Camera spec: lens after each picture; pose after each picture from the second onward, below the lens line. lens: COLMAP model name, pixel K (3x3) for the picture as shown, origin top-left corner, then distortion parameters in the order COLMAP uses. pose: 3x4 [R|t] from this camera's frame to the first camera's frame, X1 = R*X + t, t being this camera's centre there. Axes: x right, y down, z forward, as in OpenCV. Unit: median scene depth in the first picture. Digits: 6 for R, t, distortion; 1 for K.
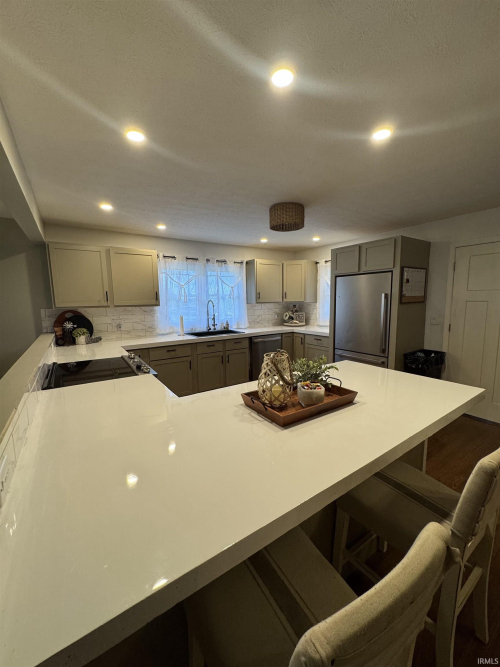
lens RADIAL K [[267.2, 0, 250.0], [0, 267.2, 333.5], [0, 0, 1]] dist [-0.000126, 0.000129]
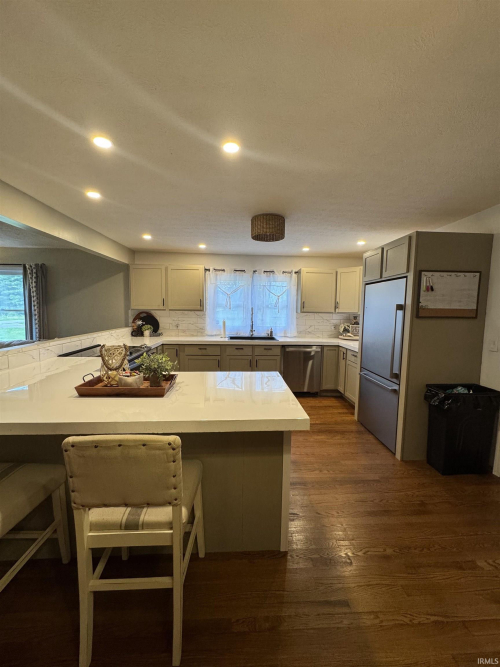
lens RADIAL K [[267.2, 0, 250.0], [0, 267.2, 333.5], [0, 0, 1]] dist [-0.000126, 0.000129]
pose [[0.861539, 0.076518, -0.501892, 0.432469], [-0.094826, 0.995433, -0.011014, -0.009072], [0.498757, 0.057082, 0.864860, 0.069116]]
